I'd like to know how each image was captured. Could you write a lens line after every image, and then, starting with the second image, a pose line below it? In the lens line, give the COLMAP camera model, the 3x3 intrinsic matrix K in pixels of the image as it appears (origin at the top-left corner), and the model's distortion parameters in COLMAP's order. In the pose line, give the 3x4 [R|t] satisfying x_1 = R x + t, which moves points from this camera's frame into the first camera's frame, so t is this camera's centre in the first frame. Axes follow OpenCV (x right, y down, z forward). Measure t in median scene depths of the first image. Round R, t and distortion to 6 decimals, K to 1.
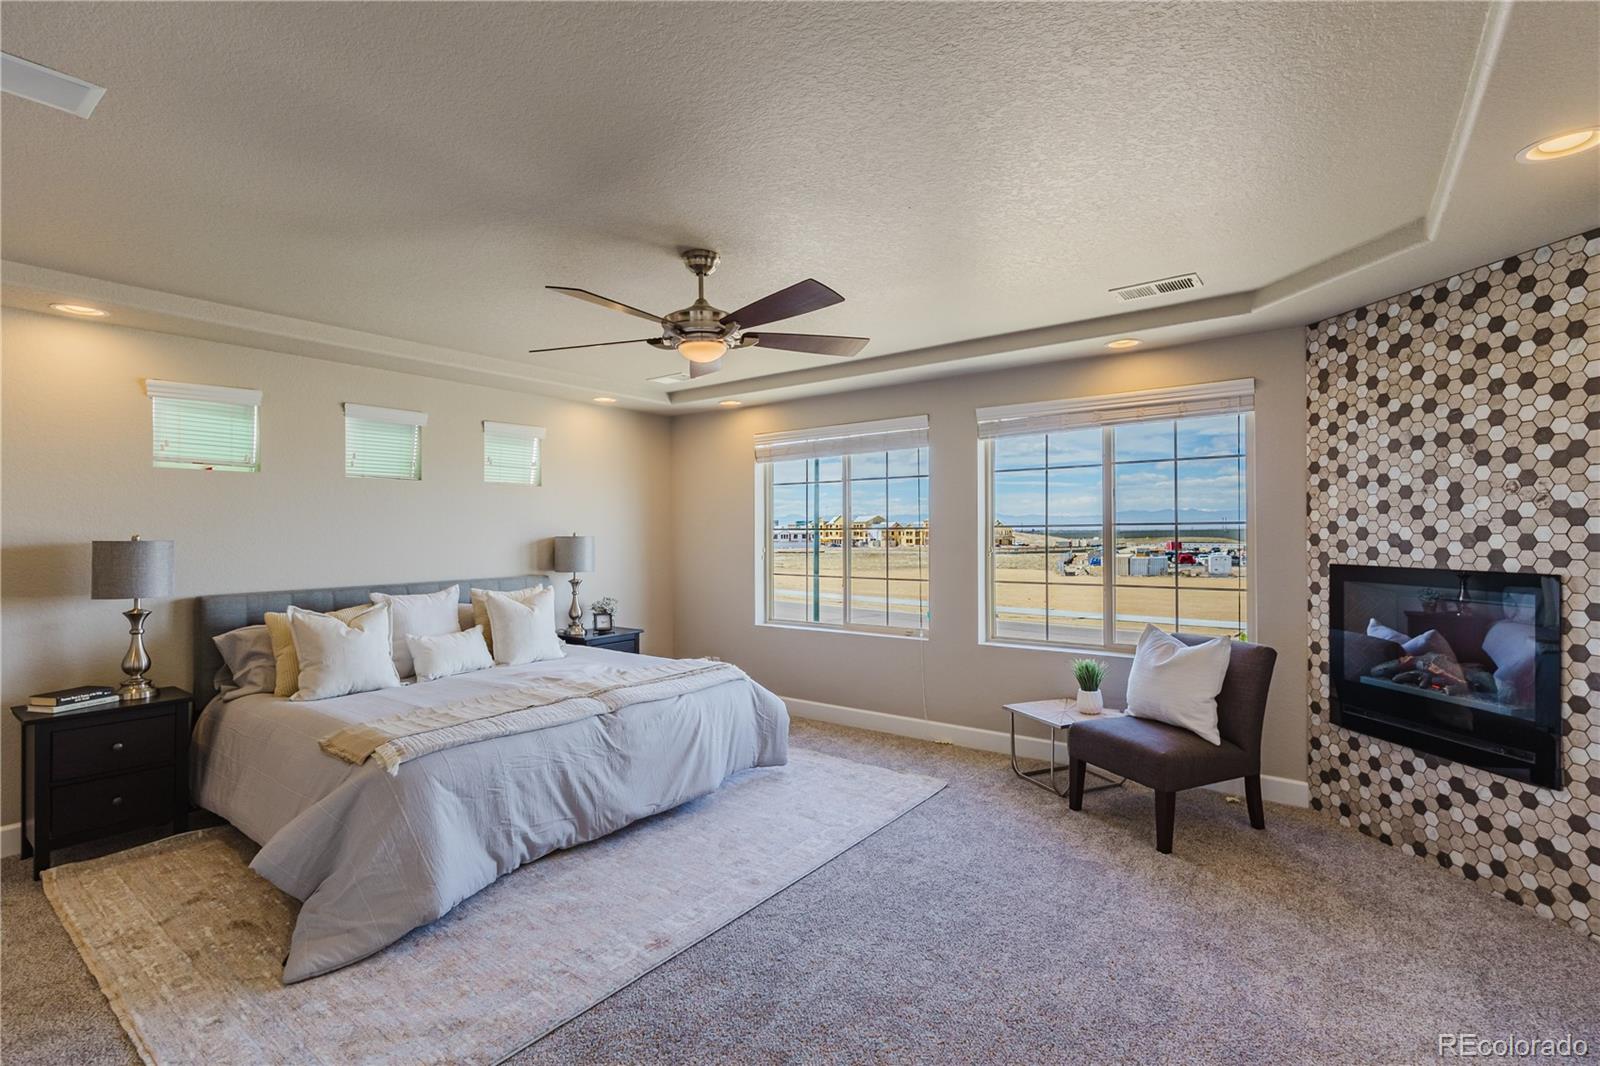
lens RADIAL K [[740.4, 0, 801.2], [0, 740.4, 527.0], [0, 0, 1]] dist [0.000597, 0.001376]
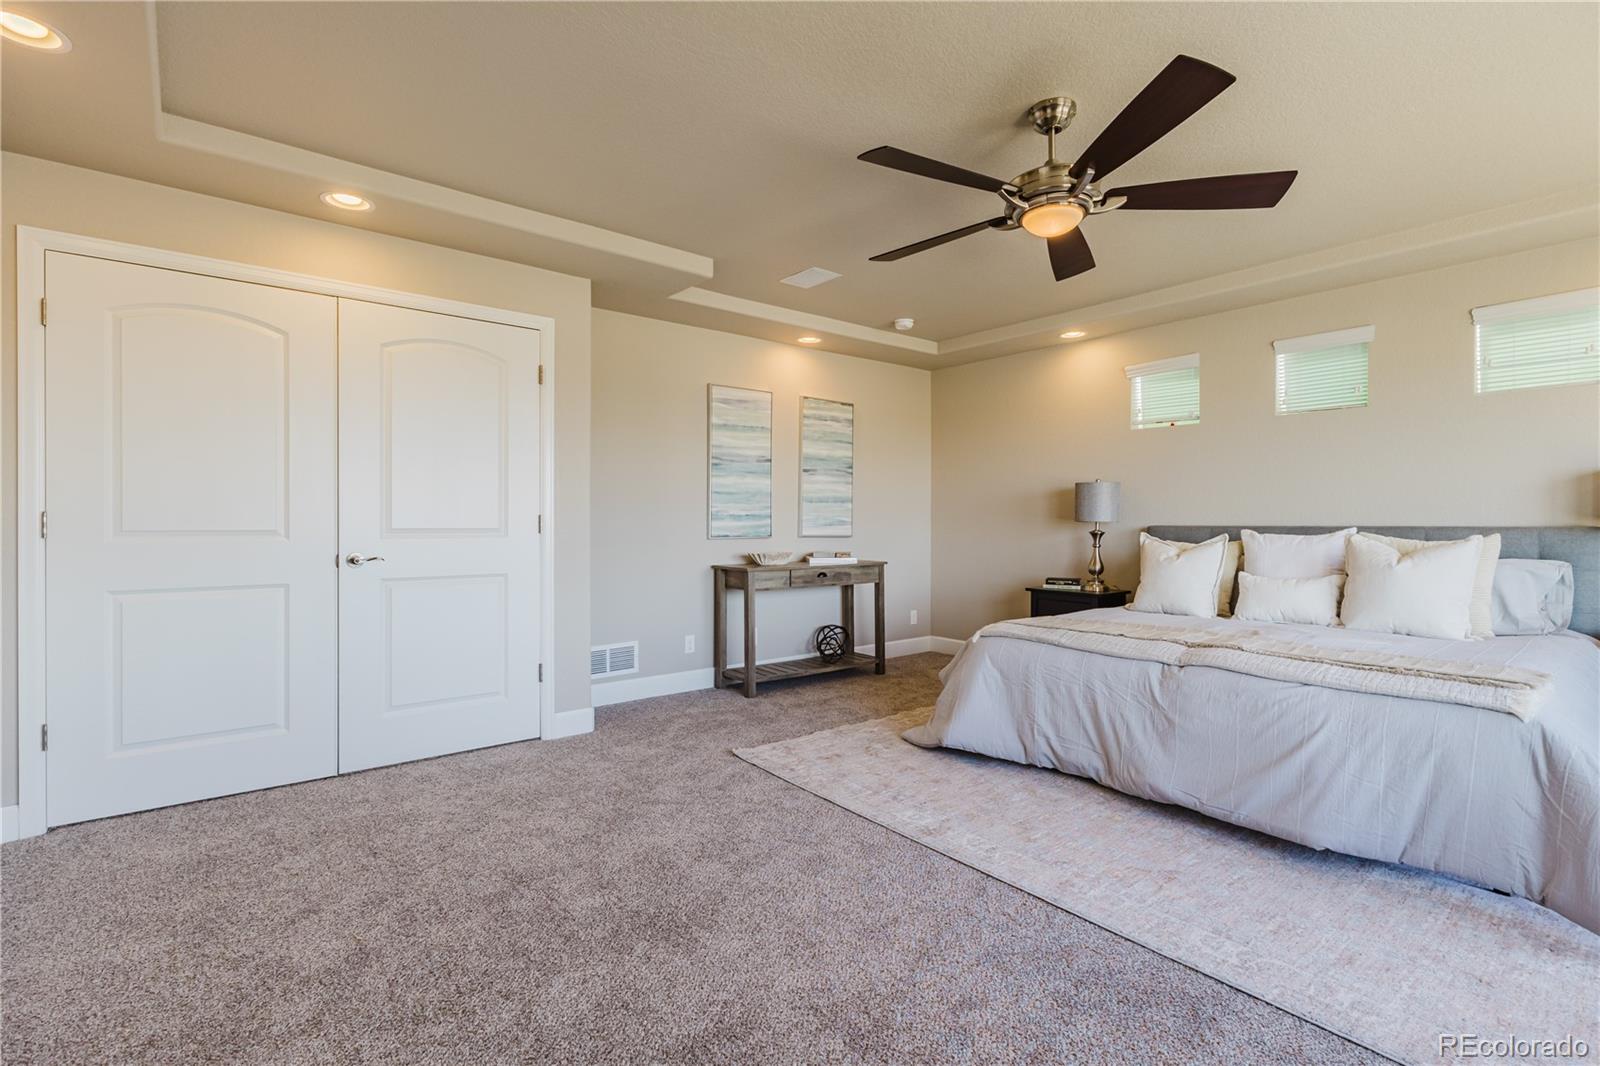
lens RADIAL K [[740.4, 0, 802.6], [0, 740.4, 520.7], [0, 0, 1]] dist [0.000597, 0.001376]
pose [[-0.249275, 0.003841, -0.968425, 0.590115], [0.005662, 0.999981, 0.002509, 0.078025], [0.968416, -0.004858, -0.249292, 0.735503]]
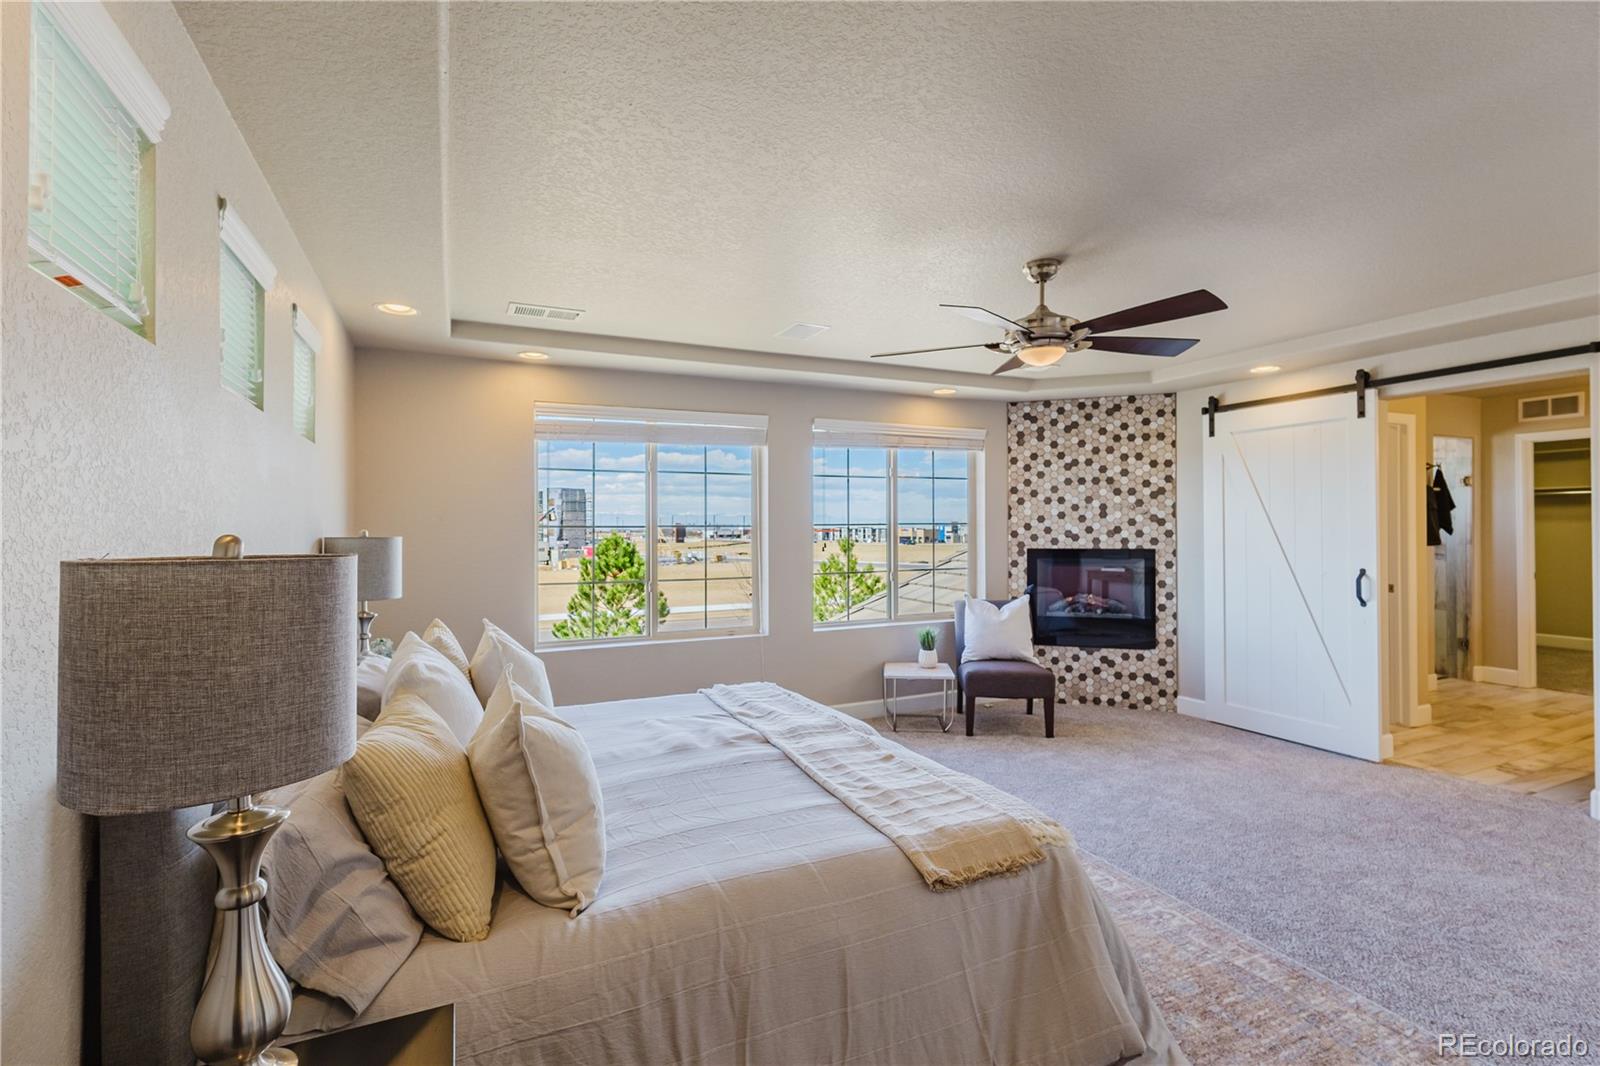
lens RADIAL K [[740.4, 0, 804.0], [0, 740.4, 523.9], [0, 0, 1]] dist [0.000597, 0.001376]
pose [[0.459424, 0.007455, 0.888186, -1.118519], [-0.002456, 0.999972, -0.007123, 0.008248], [-0.888214, 0.001092, 0.459429, 0.754555]]
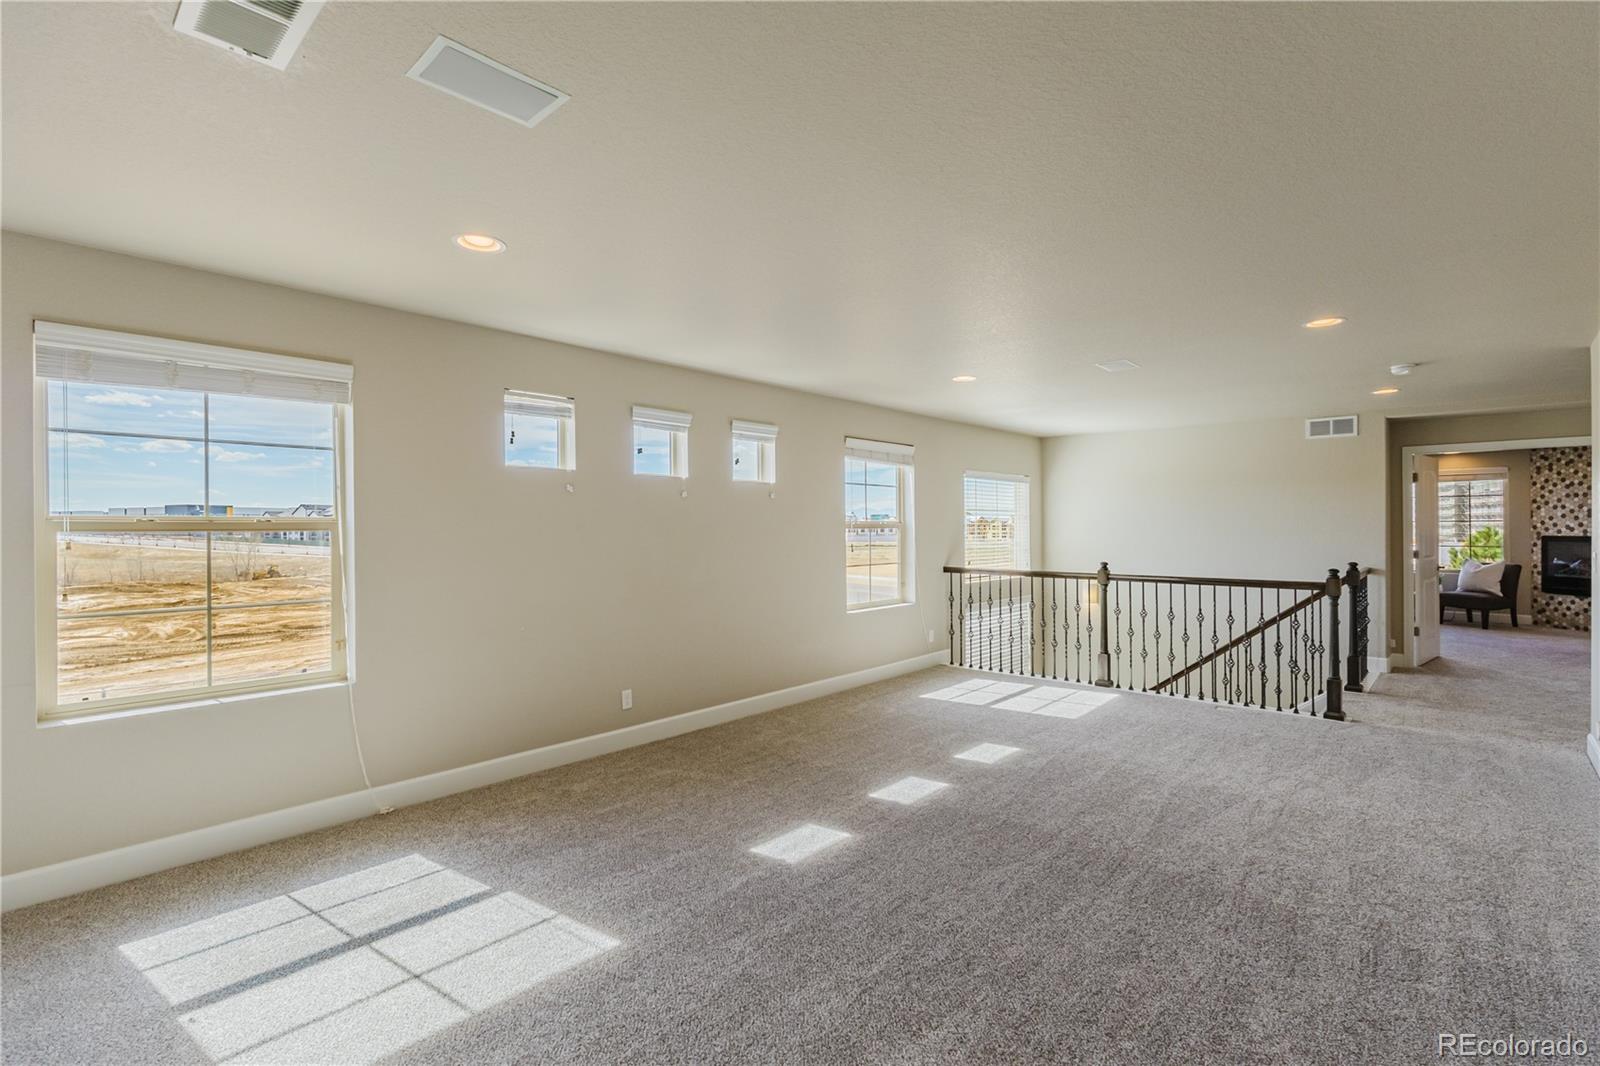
lens RADIAL K [[749.8, 0, 798.5], [0, 749.8, 517.8], [0, 0, 1]] dist [0.000175, -0.000132]
pose [[0.995878, 0.001631, -0.090683, -2.053067], [-0.001978, 0.999991, -0.003741, -0.002187], [0.090676, 0.003905, 0.995873, -2.337352]]
